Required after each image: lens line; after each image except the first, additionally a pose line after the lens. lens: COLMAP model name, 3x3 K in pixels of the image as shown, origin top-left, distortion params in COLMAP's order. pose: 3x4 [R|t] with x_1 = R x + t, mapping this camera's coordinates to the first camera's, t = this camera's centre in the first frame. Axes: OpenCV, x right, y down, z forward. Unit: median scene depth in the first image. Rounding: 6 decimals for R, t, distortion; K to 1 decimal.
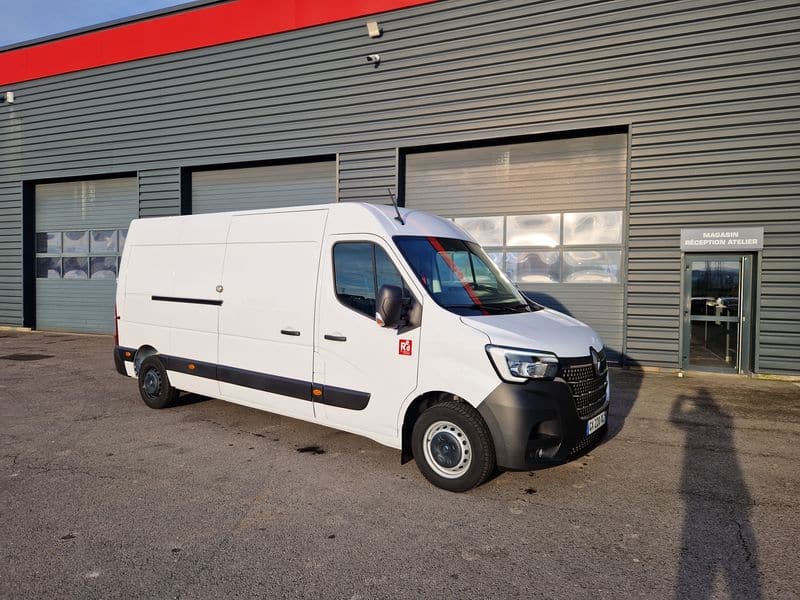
lens RADIAL K [[532.6, 0, 400.0], [0, 532.6, 300.0], [0, 0, 1]] dist [0.053638, -0.042809]
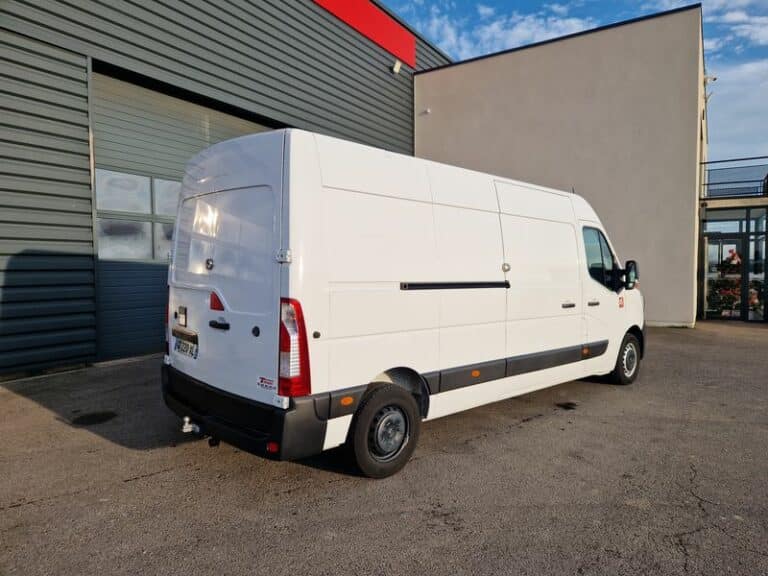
lens RADIAL K [[511.3, 0, 384.0], [0, 511.3, 288.0], [0, 0, 1]] dist [0.053638, -0.042809]
pose [[0.177882, -0.053092, 0.982619, -1.365071], [0.033499, 0.998291, 0.047874, -0.039860], [-0.983482, 0.024400, 0.179356, 1.234278]]
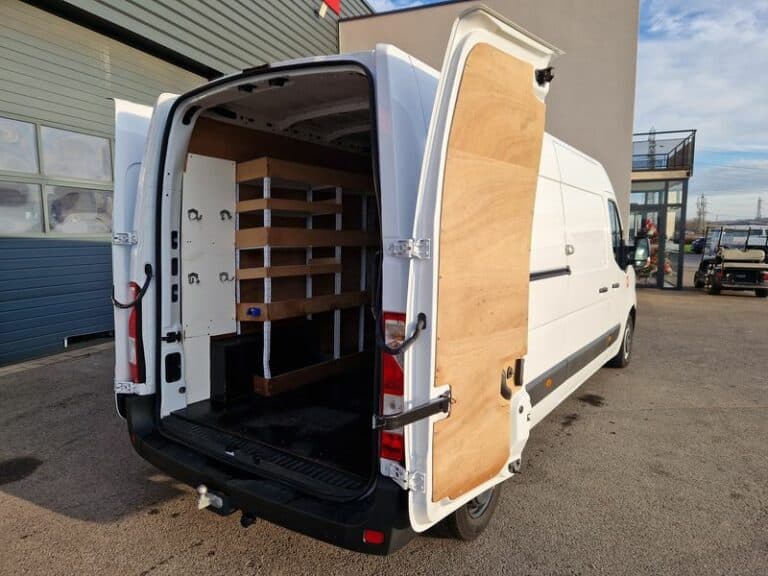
lens RADIAL K [[515.5, 0, 384.0], [0, 515.5, 288.0], [0, 0, 1]] dist [0.053934, -0.043465]
pose [[-0.036494, -0.117094, 0.992450, -1.173927], [0.034323, 0.992379, 0.118347, -0.070304], [-0.998744, 0.038383, -0.032197, 1.487881]]
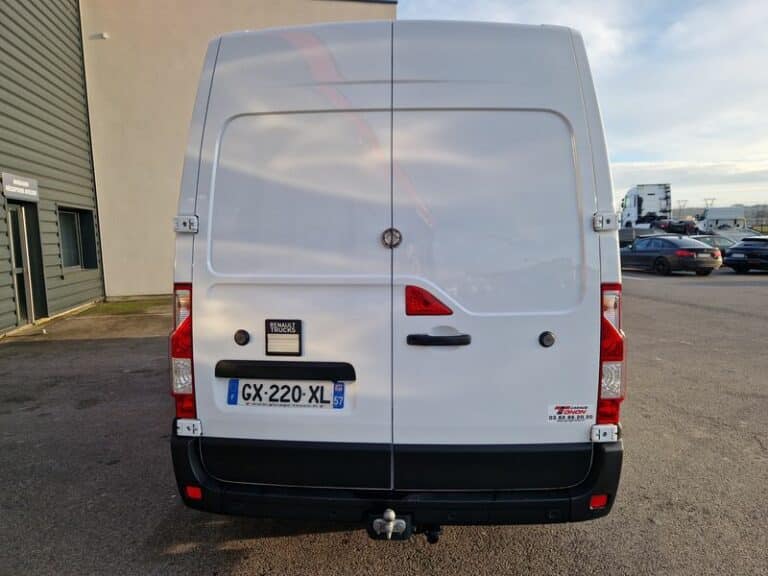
lens RADIAL K [[507.8, 0, 382.8], [0, 507.8, 299.2], [0, 0, 1]] dist [0.058756, -0.038455]
pose [[-0.552382, -0.104470, 0.827019, -1.014594], [0.037663, 0.987975, 0.149959, -0.059625], [-0.832740, 0.113983, -0.541805, 1.864599]]
